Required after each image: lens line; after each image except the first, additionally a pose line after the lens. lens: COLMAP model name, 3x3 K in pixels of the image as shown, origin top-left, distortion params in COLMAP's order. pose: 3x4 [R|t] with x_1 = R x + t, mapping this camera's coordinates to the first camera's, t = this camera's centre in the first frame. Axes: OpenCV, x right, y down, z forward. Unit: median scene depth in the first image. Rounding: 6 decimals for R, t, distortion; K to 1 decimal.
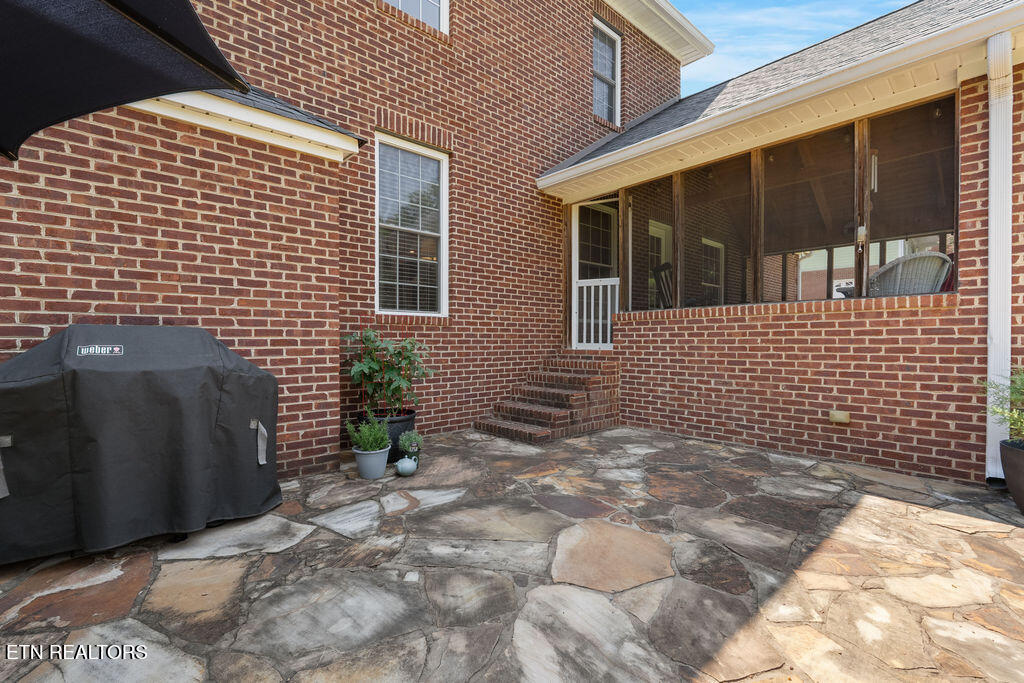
lens RADIAL K [[451.7, 0, 511.4], [0, 451.7, 342.3], [0, 0, 1]] dist [-0.007543, 0.000063]
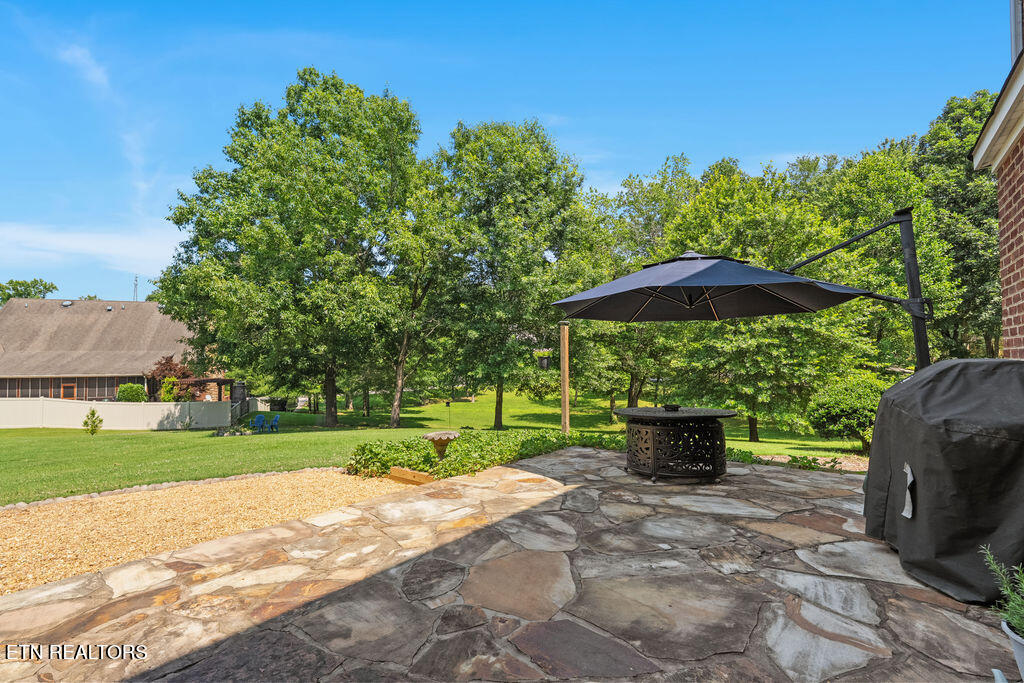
lens RADIAL K [[451.7, 0, 512.8], [0, 451.7, 343.9], [0, 0, 1]] dist [-0.007543, 0.000063]
pose [[-0.984195, -0.003793, -0.177049, 0.444247], [-0.000396, 0.999815, -0.019218, -0.061173], [0.177089, -0.018844, -0.984014, 2.120659]]
